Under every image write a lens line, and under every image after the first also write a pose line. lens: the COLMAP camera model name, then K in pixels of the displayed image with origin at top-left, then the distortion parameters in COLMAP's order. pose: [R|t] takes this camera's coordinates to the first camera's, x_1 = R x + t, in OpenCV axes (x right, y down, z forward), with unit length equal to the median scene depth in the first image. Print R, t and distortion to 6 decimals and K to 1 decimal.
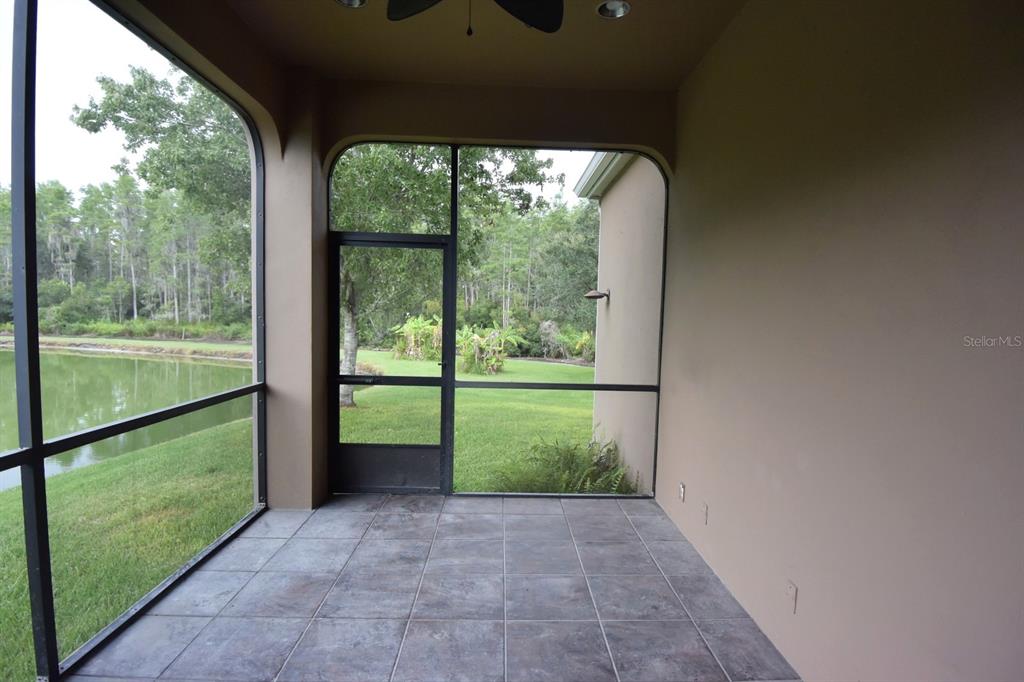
lens RADIAL K [[532.8, 0, 514.7], [0, 532.8, 345.6], [0, 0, 1]] dist [-0.028975, -0.001130]
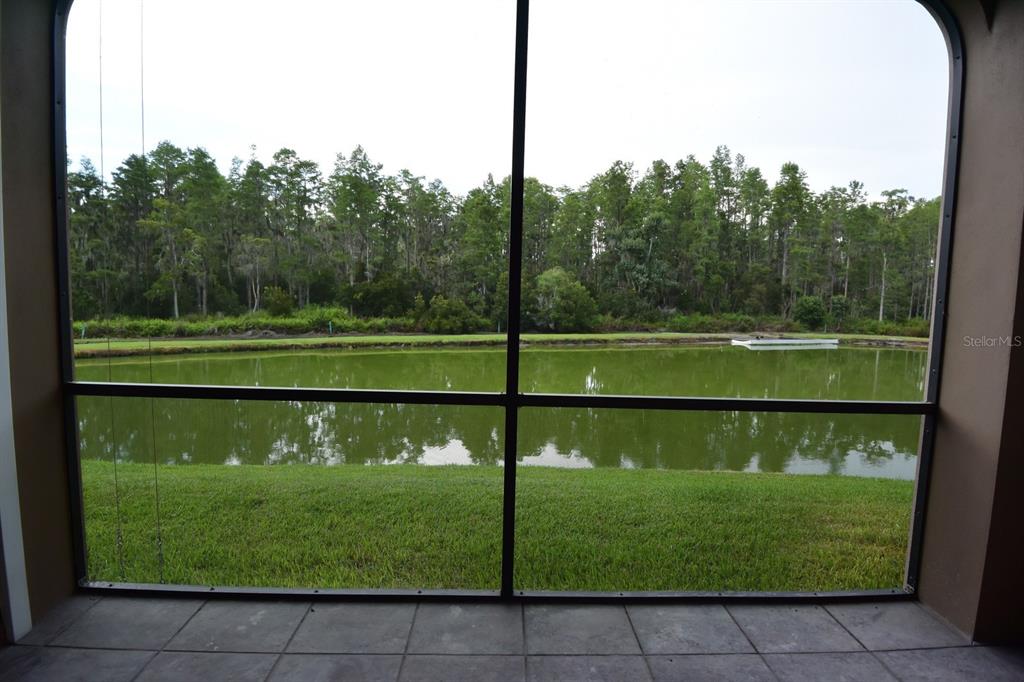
lens RADIAL K [[532.8, 0, 515.1], [0, 532.8, 335.0], [0, 0, 1]] dist [-0.028975, -0.001130]
pose [[0.013341, 0.041181, -0.999063, 0.147027], [-0.077526, 0.996186, 0.040027, 0.000554], [0.996901, 0.076920, 0.016482, 0.479725]]
